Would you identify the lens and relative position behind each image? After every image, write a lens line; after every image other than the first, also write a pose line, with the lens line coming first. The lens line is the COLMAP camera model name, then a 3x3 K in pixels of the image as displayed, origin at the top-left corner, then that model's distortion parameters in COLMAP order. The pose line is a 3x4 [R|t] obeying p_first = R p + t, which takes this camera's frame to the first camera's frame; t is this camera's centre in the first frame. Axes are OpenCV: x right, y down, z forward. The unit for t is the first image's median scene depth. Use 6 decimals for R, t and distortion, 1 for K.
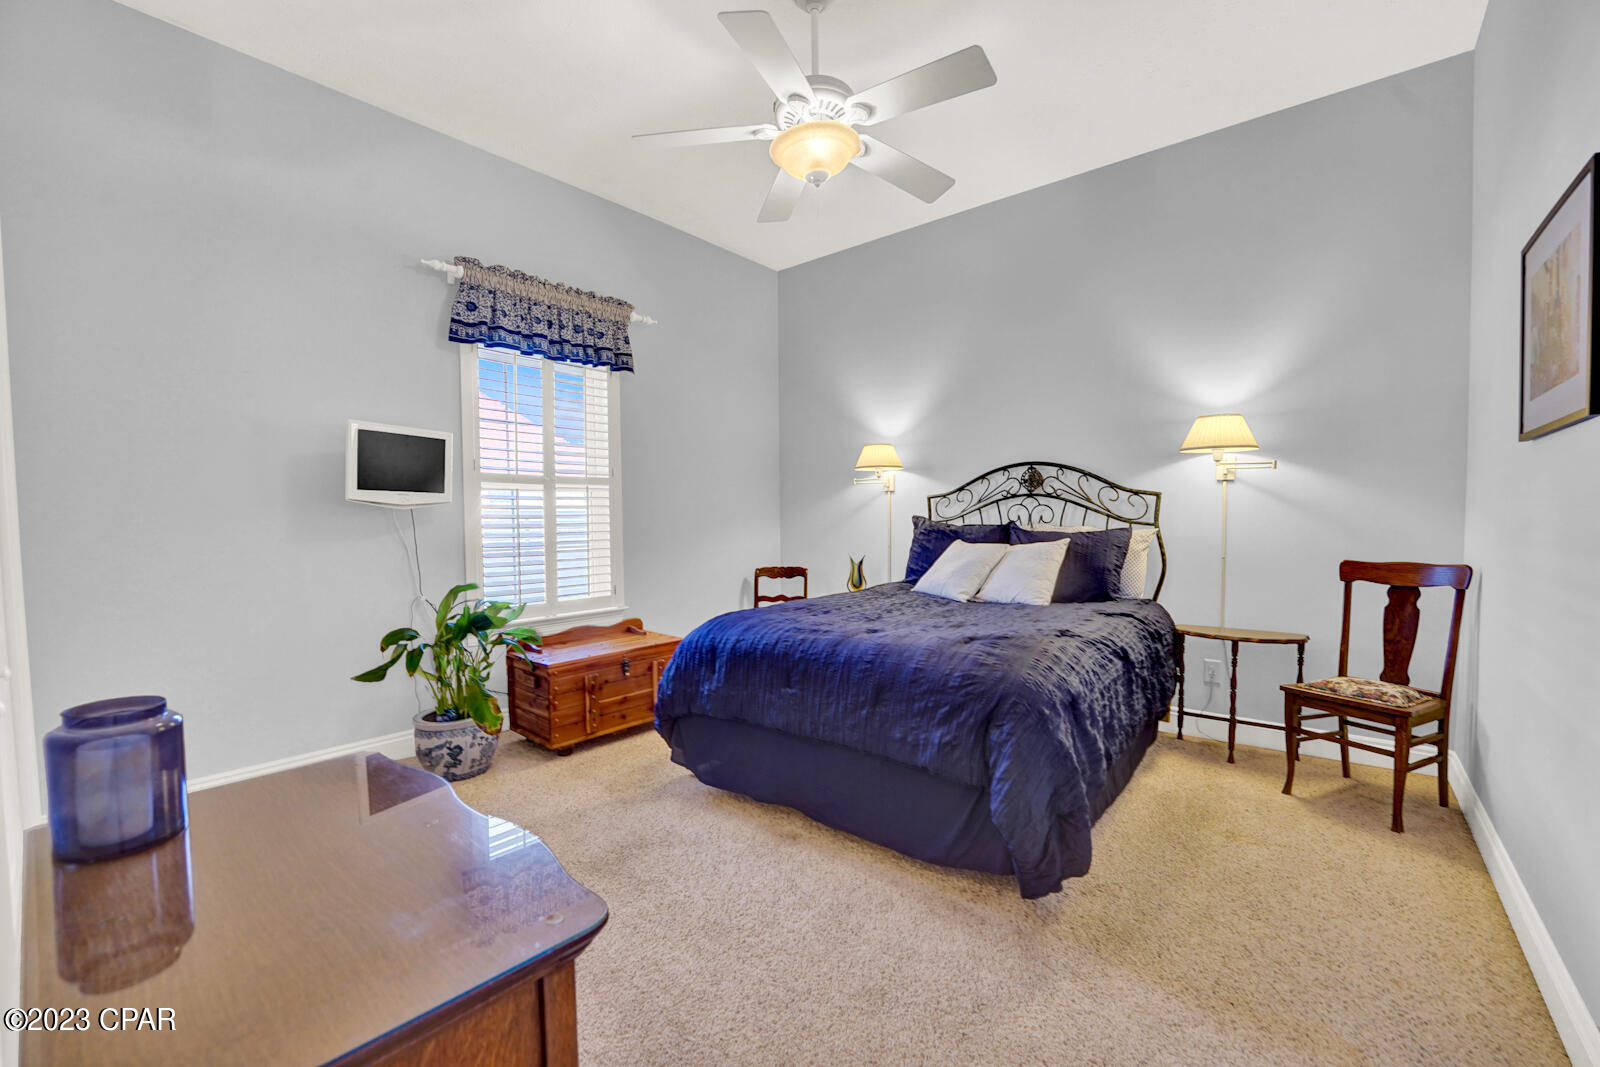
lens RADIAL K [[650.2, 0, 784.6], [0, 650.2, 546.6], [0, 0, 1]] dist [-0.020997, 0.000303]
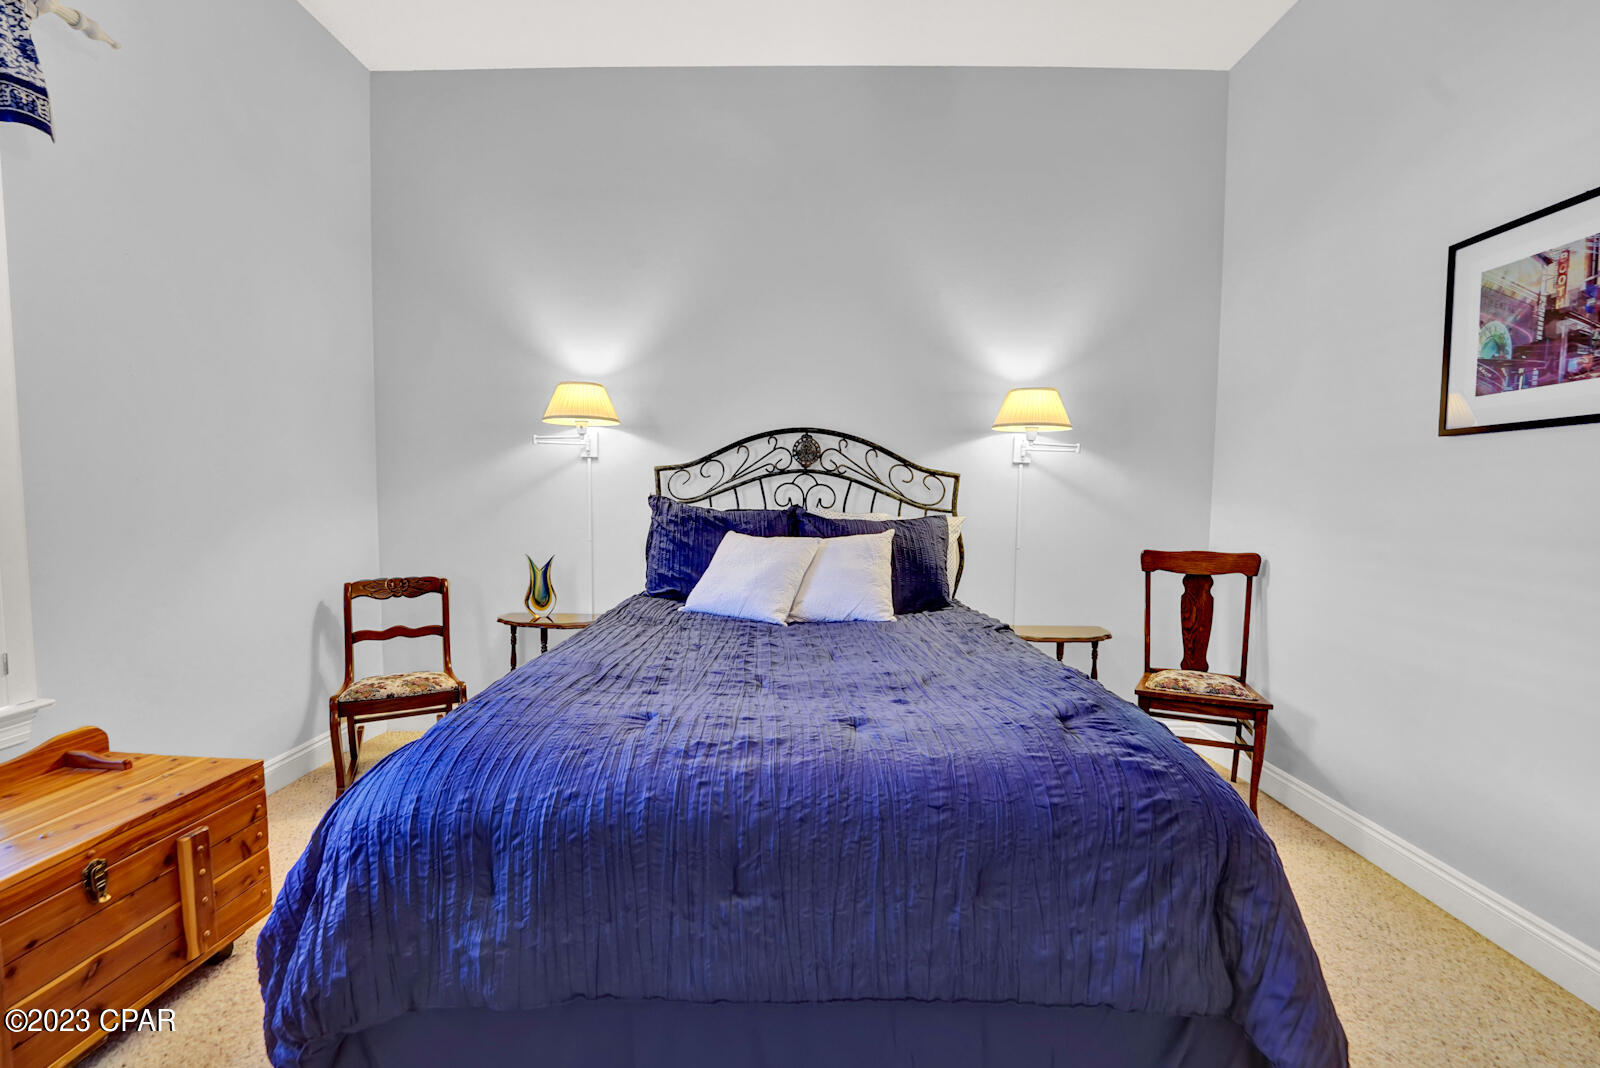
lens RADIAL K [[686.3, 0, 800.3], [0, 686.3, 552.8], [0, 0, 1]] dist [-0.021088, 0.000618]
pose [[0.771979, -0.033526, 0.634763, -0.154405], [0.010695, 0.999152, 0.039765, -0.016865], [-0.635558, -0.023909, 0.771683, 0.404174]]
